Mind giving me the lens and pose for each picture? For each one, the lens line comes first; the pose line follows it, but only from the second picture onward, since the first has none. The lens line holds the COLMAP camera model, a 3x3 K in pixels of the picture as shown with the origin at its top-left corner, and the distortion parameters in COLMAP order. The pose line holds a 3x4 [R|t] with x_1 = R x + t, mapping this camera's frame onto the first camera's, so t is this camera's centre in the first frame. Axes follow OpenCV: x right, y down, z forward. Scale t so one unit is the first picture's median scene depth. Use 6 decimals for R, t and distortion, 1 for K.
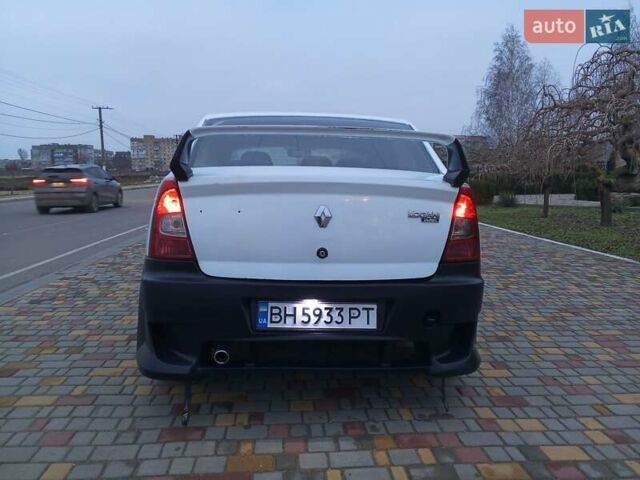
lens RADIAL K [[508.4, 0, 322.0], [0, 508.4, 218.3], [0, 0, 1]] dist [0.026650, -0.003295]
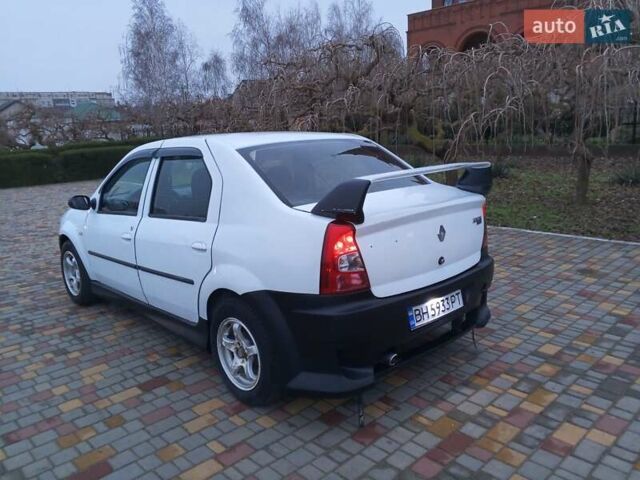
lens RADIAL K [[516.3, 0, 321.7], [0, 516.3, 225.1], [0, 0, 1]] dist [0.016646, -0.006195]
pose [[0.781611, -0.159257, 0.603093, -1.017587], [0.105583, 0.986685, 0.123715, -0.217158], [-0.614765, -0.033020, 0.788018, 0.139091]]
